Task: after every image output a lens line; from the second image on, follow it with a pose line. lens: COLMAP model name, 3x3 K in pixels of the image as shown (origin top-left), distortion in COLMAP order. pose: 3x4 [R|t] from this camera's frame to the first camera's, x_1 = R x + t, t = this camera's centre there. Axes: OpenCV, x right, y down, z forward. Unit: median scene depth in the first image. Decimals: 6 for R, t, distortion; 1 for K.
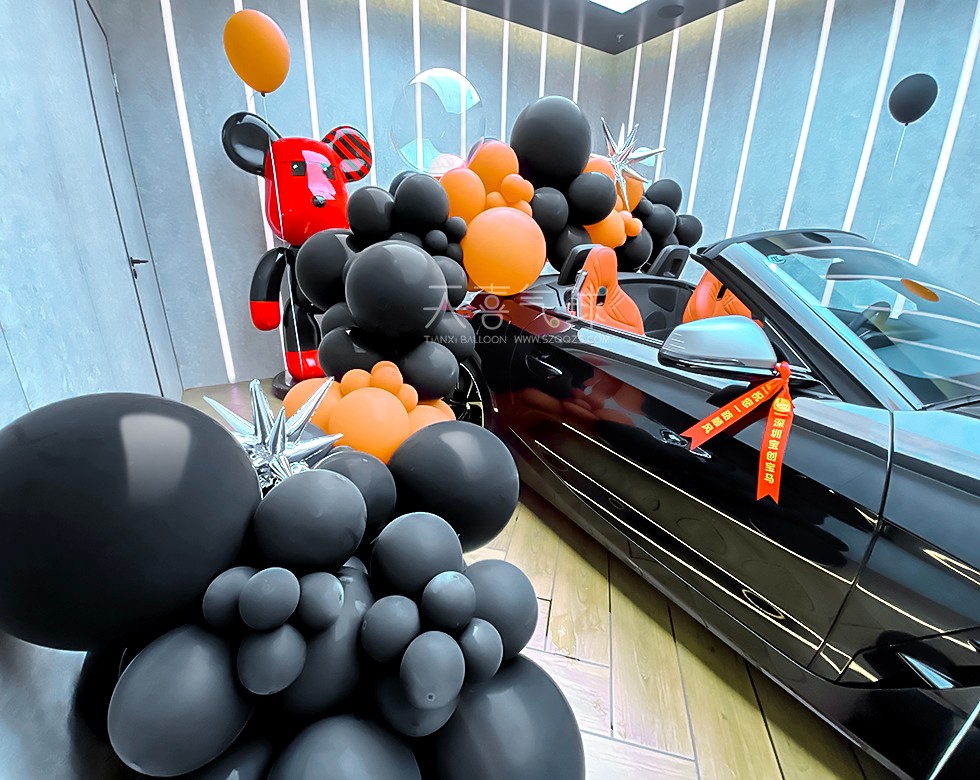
lens RADIAL K [[423.0, 0, 490.0], [0, 423.0, 390.0], [0, 0, 1]] dist [0.033680, -0.027537]
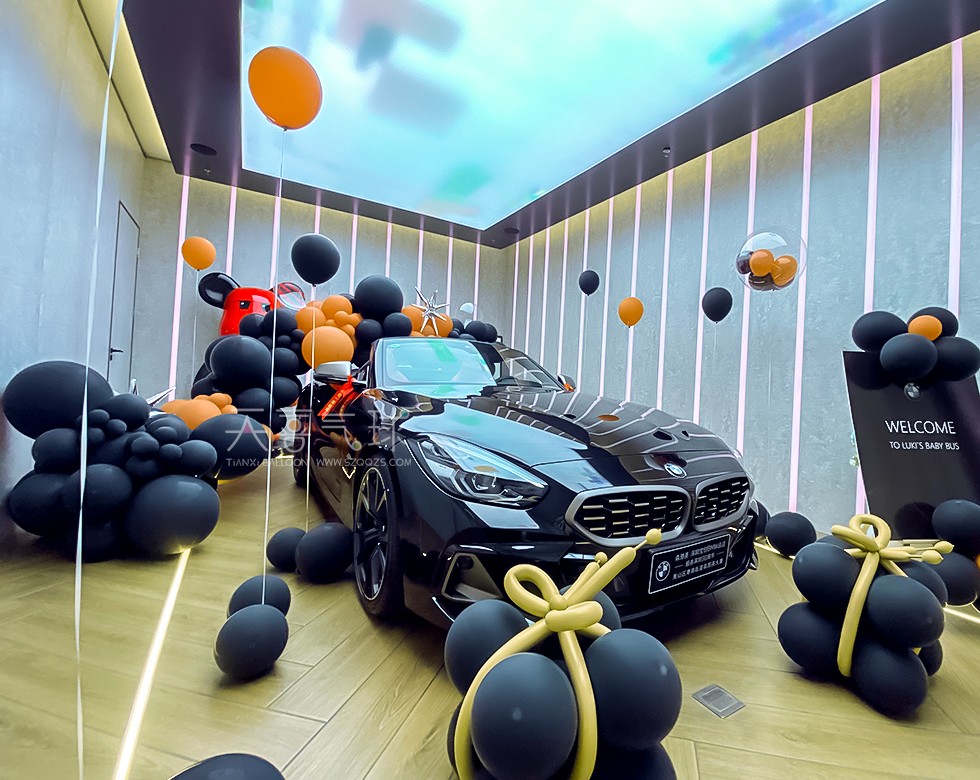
lens RADIAL K [[444.4, 0, 552.4], [0, 444.4, 379.2], [0, 0, 1]] dist [0.014892, -0.020852]
pose [[0.997354, 0.034670, 0.063901, 0.743872], [-0.011061, 0.941094, -0.337965, 0.358245], [-0.071854, 0.336364, 0.938987, -0.672147]]
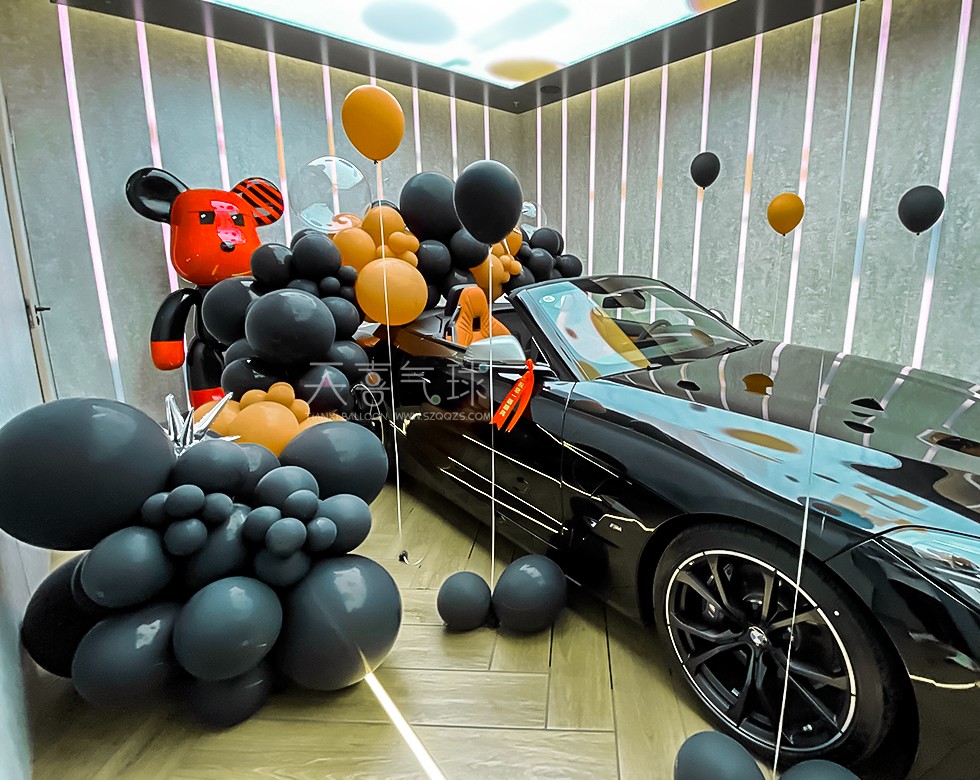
lens RADIAL K [[495.0, 0, 561.2], [0, 495.0, 359.1], [0, 0, 1]] dist [0.016696, -0.017870]
pose [[0.977408, -0.054939, 0.204095, 0.182199], [0.082947, 0.987864, -0.131318, 0.085572], [-0.194404, 0.145280, 0.970103, -0.407571]]
